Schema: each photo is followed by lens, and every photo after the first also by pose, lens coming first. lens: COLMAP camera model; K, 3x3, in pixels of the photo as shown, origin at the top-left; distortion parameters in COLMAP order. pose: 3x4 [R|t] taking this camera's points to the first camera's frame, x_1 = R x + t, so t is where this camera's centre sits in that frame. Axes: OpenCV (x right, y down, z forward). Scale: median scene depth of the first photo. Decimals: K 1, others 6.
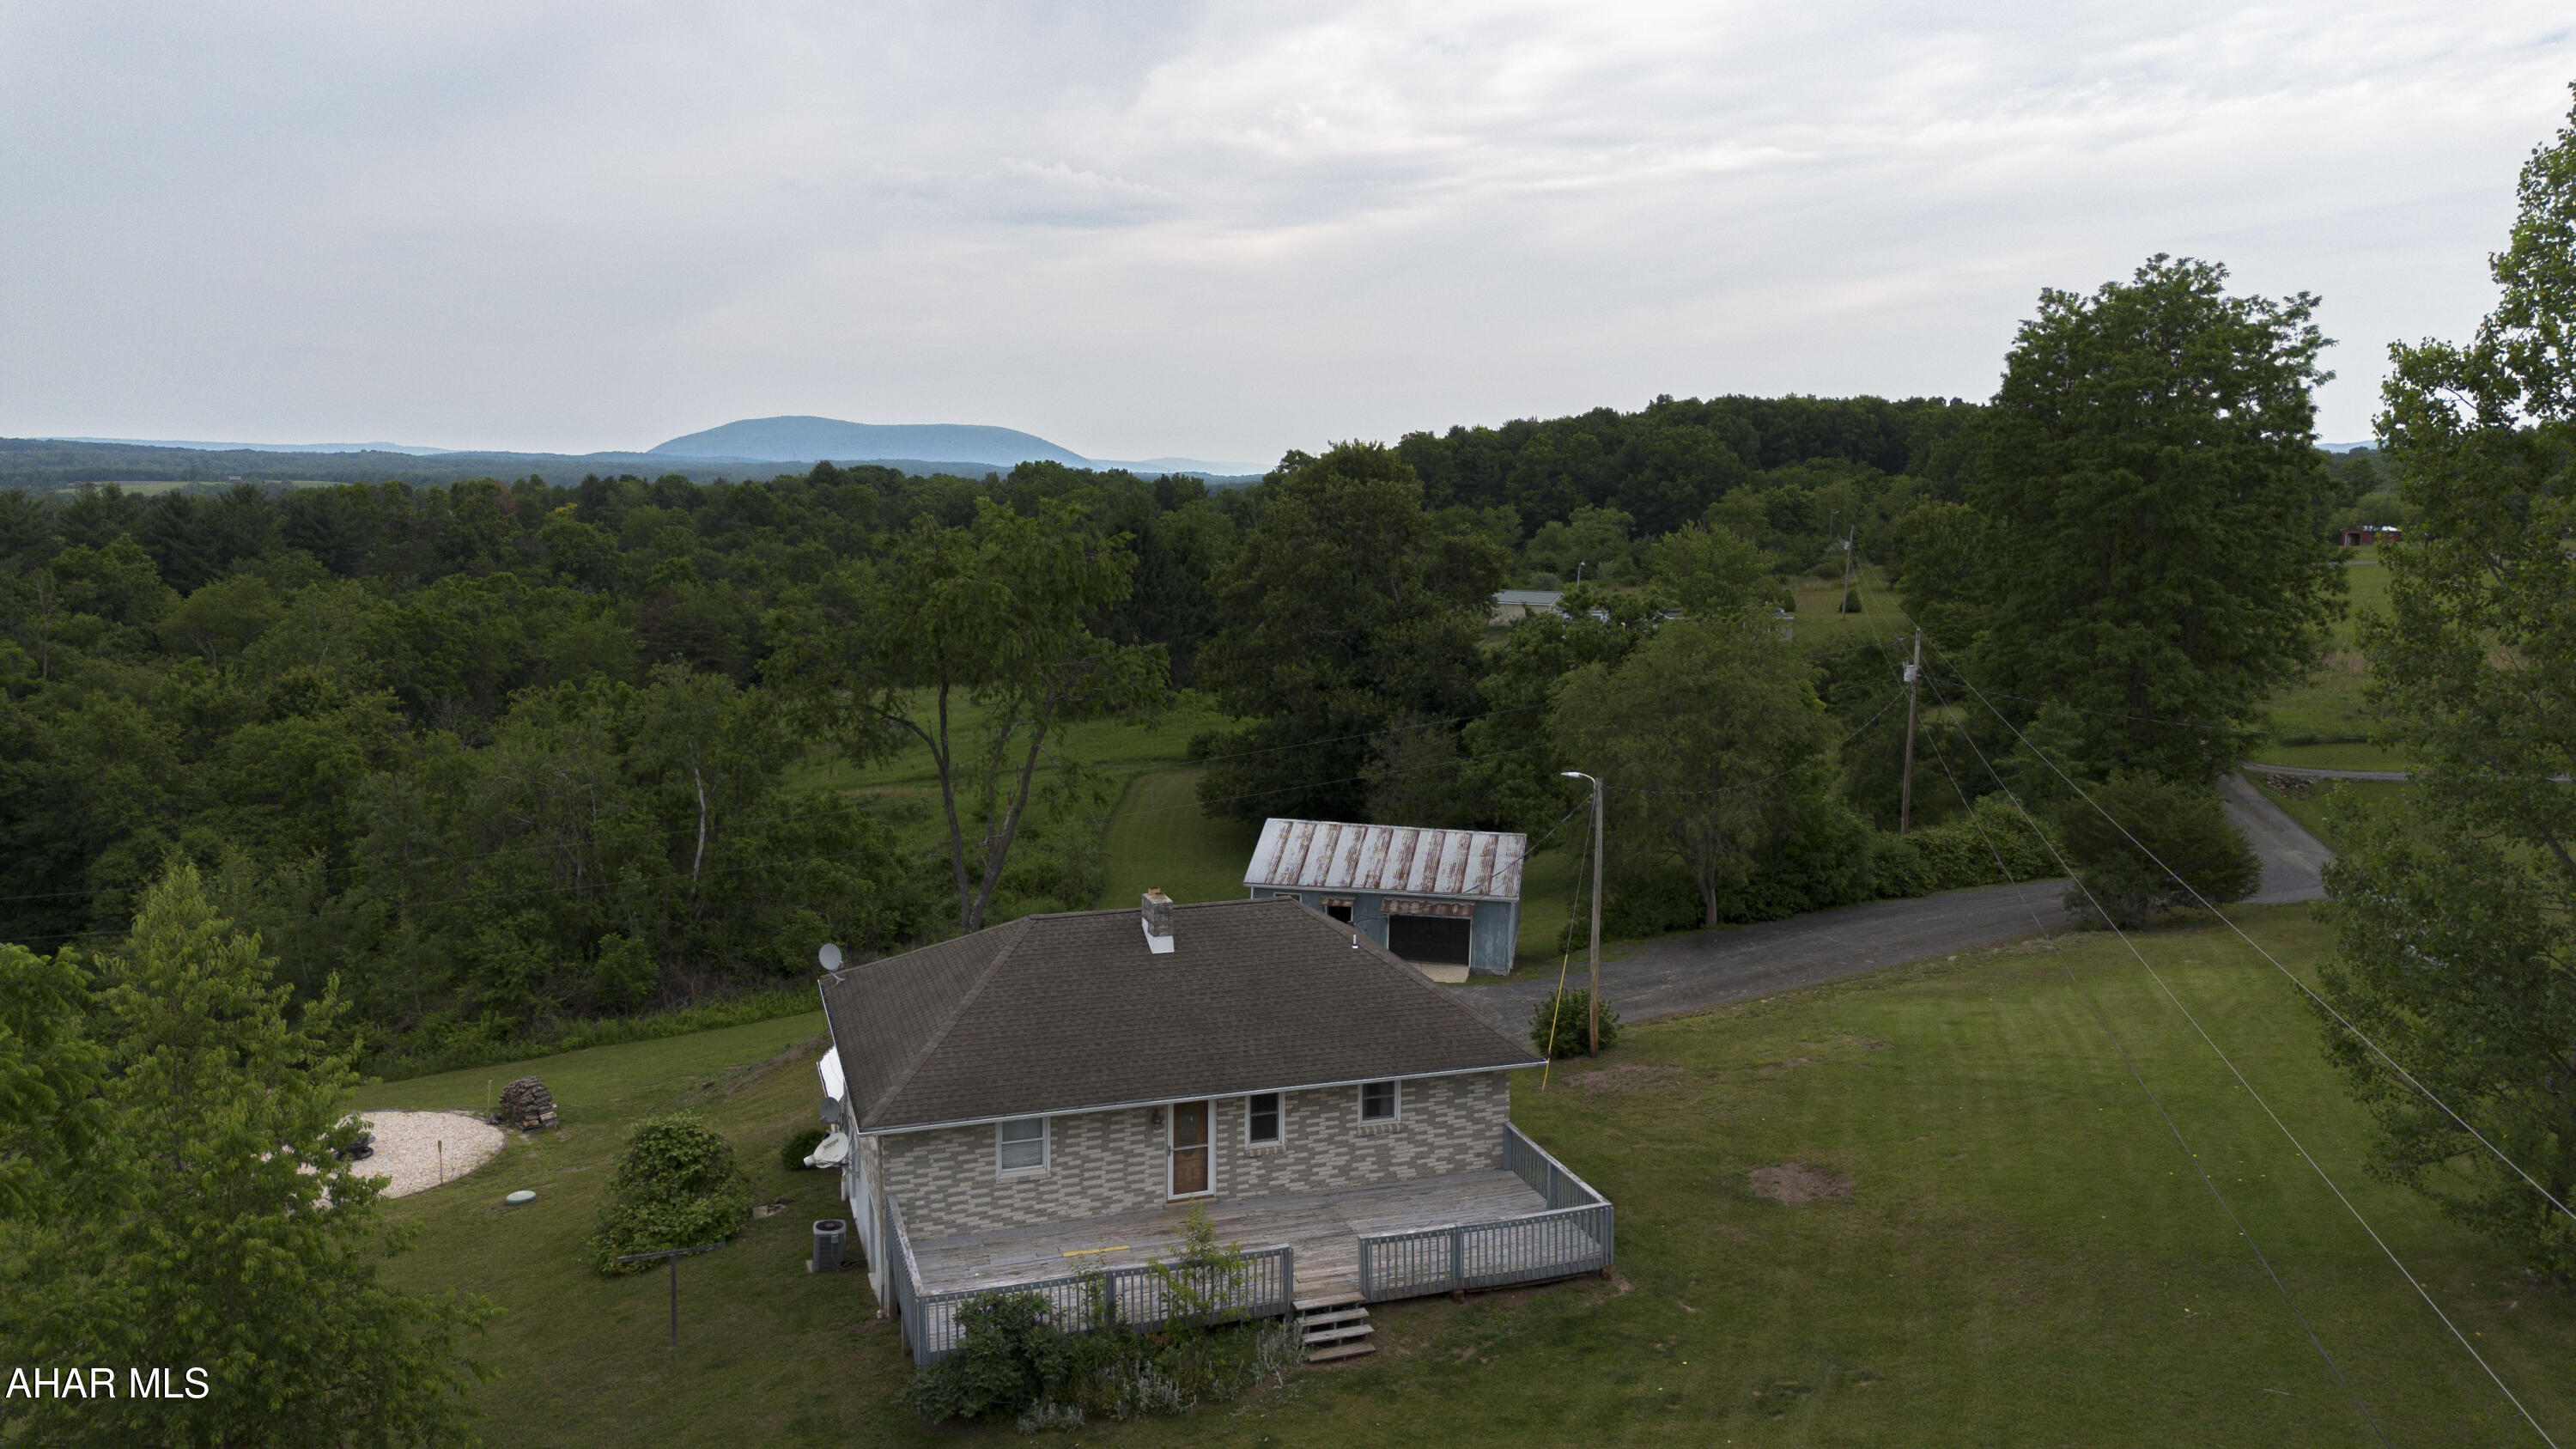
lens RADIAL K [[1852.3, 0, 1288.0], [0, 1852.3, 724.5], [0, 0, 1]] dist [0.089498, -0.095376]
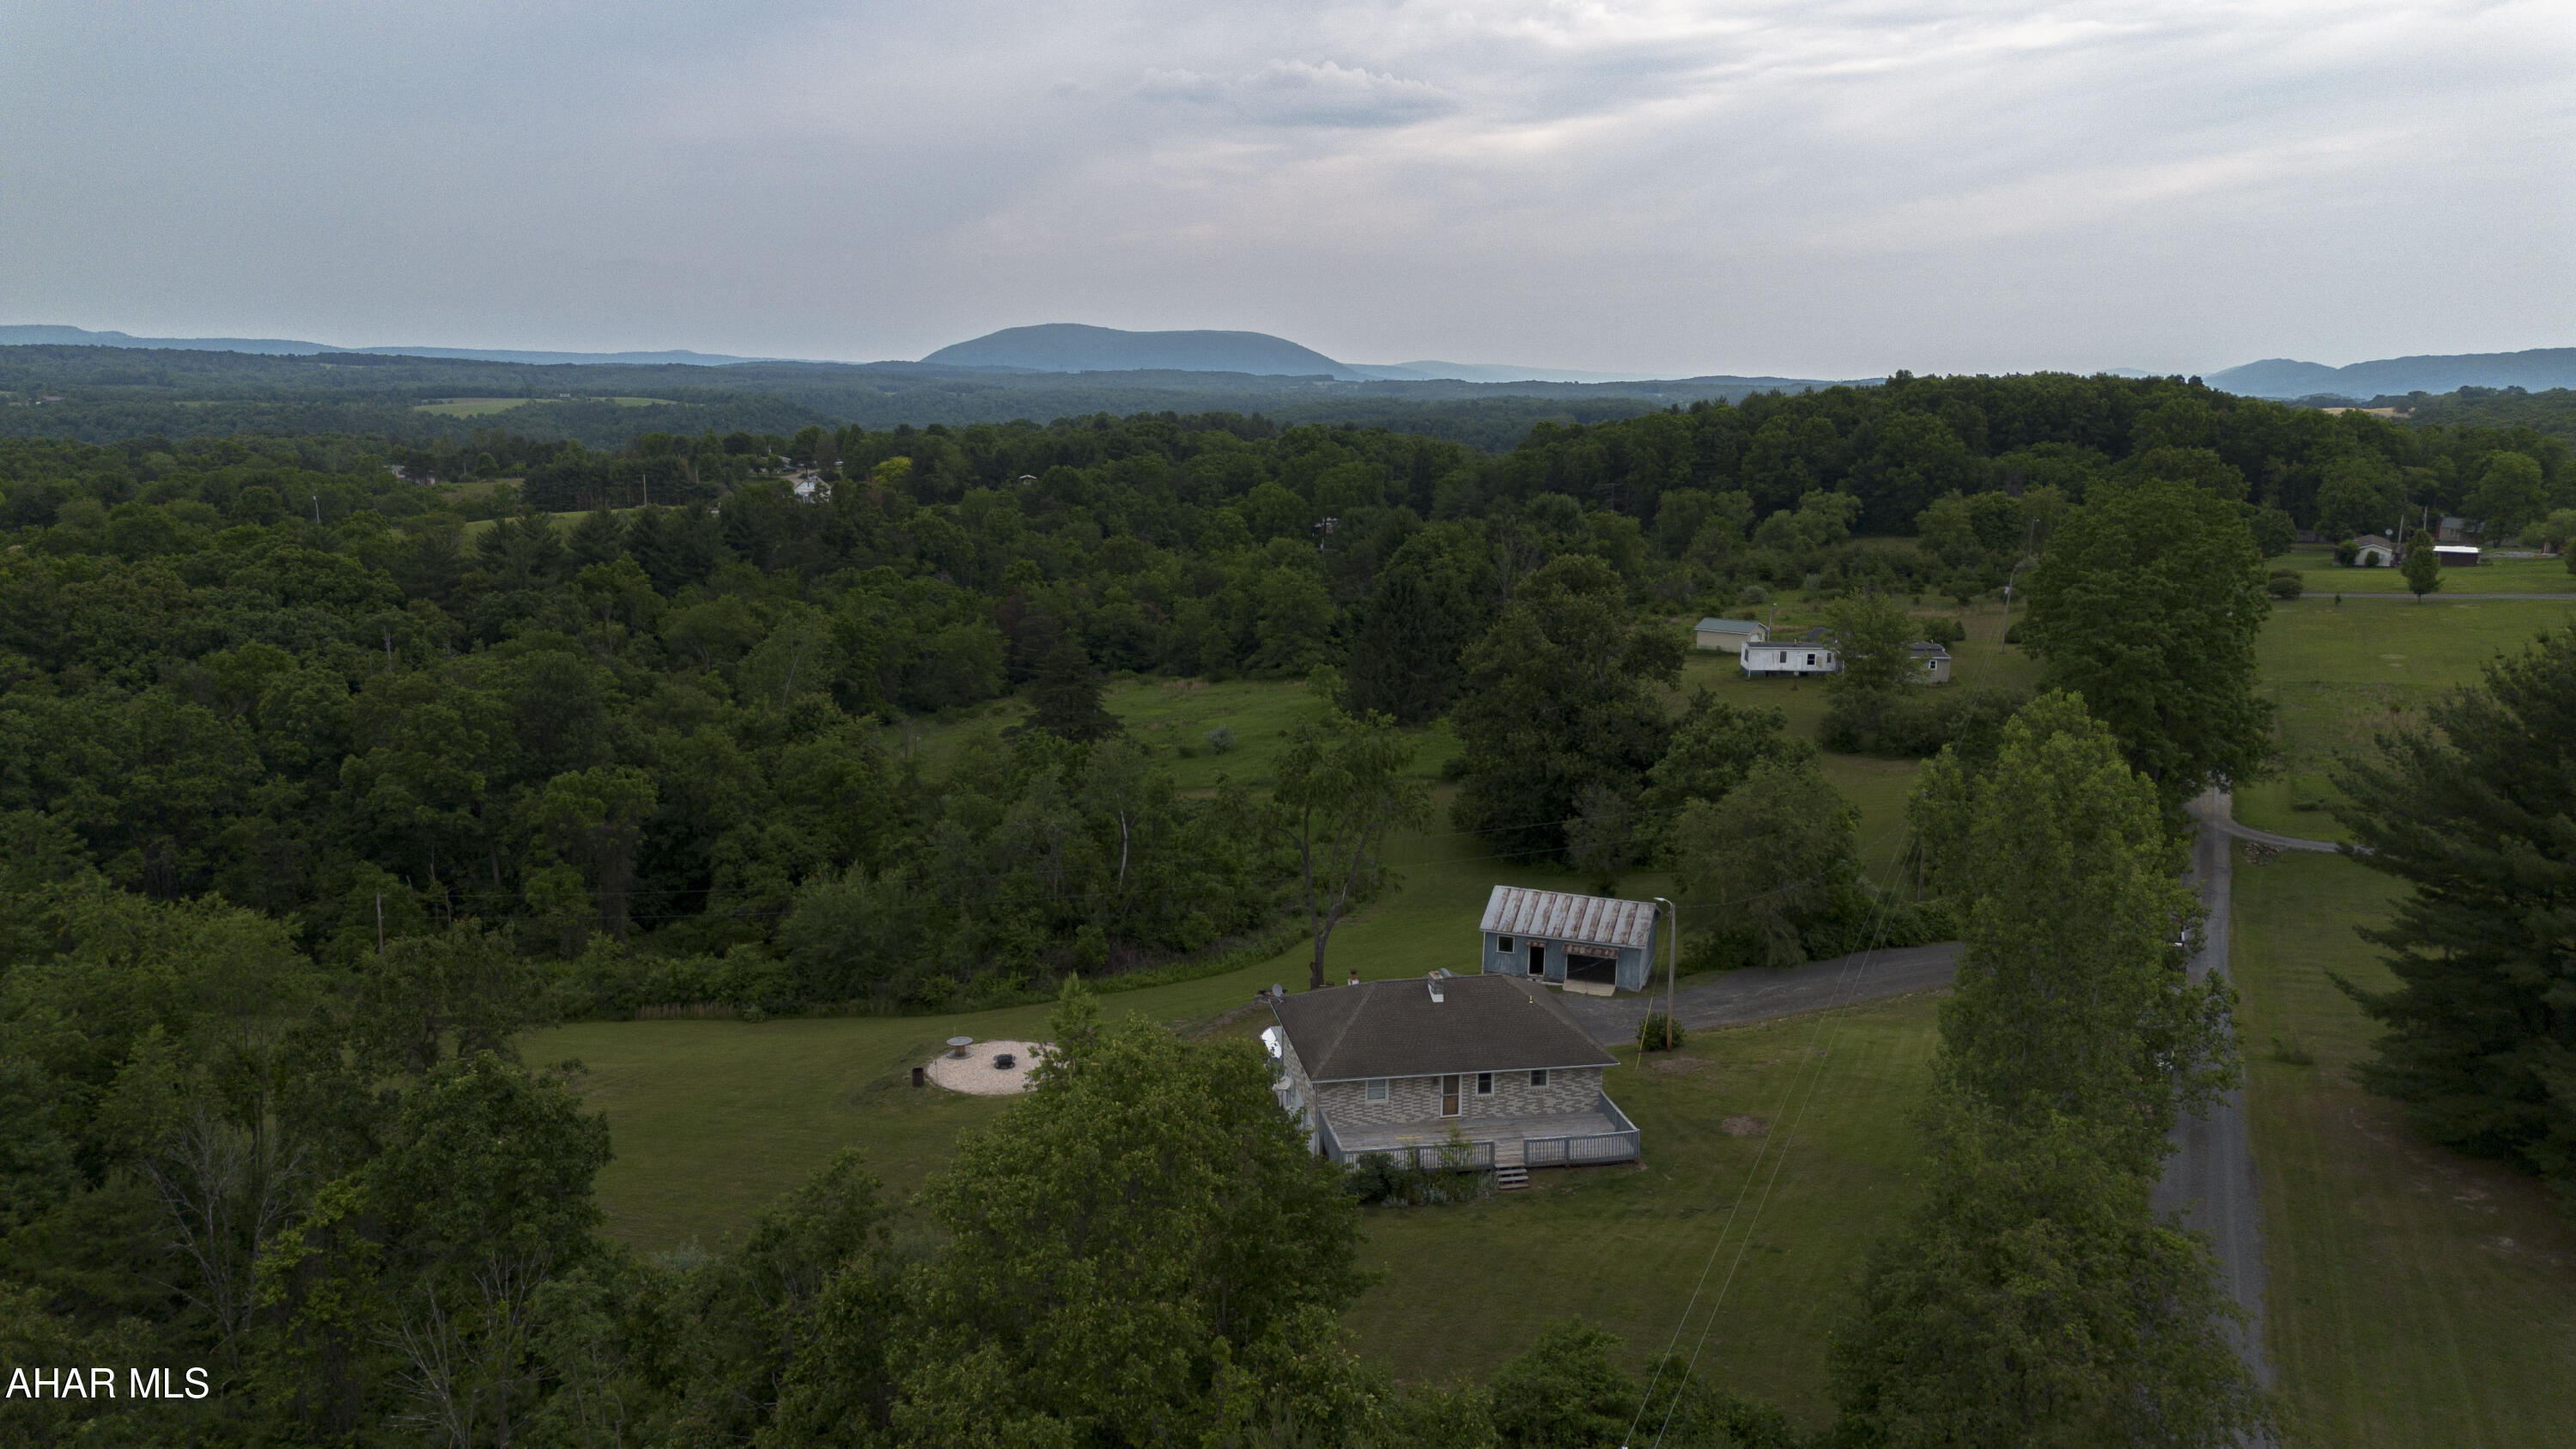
lens RADIAL K [[1827.3, 0, 1288.0], [0, 1827.3, 724.5], [0, 0, 1]] dist [0.162785, -0.414792]
pose [[0.990748, 0.024188, -0.133542, 0.020736], [-0.017650, 0.998597, 0.049926, -0.176203], [0.134563, -0.047107, 0.989785, -0.648493]]
